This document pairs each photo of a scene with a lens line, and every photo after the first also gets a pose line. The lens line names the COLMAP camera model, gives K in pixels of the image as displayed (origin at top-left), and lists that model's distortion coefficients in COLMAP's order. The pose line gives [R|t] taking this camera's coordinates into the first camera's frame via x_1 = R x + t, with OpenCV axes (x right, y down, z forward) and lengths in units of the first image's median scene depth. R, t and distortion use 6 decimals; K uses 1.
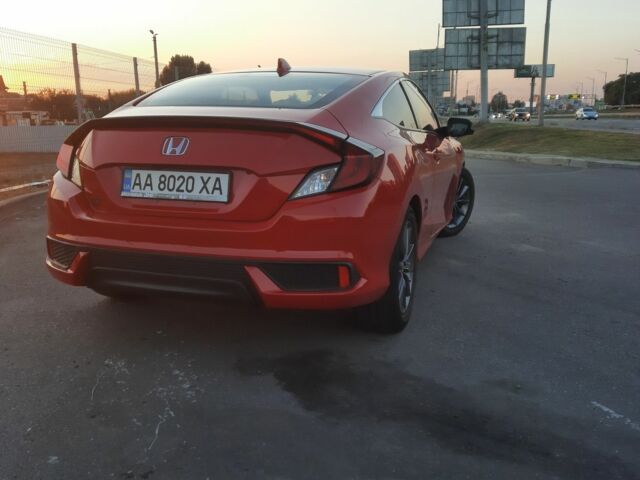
lens RADIAL K [[600.0, 0, 320.0], [0, 600.0, 240.0], [0, 0, 1]] dist [0.070714, -0.001521]
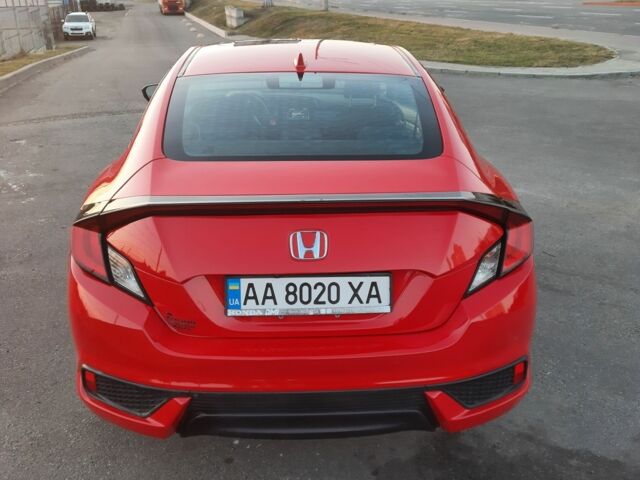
lens RADIAL K [[600.0, 0, 320.0], [0, 600.0, 240.0], [0, 0, 1]] dist [0.070714, -0.001521]
pose [[0.934692, -0.139343, 0.327007, -0.461847], [0.076220, 0.977131, 0.198508, -0.303168], [-0.347189, -0.160620, 0.923938, 0.328682]]
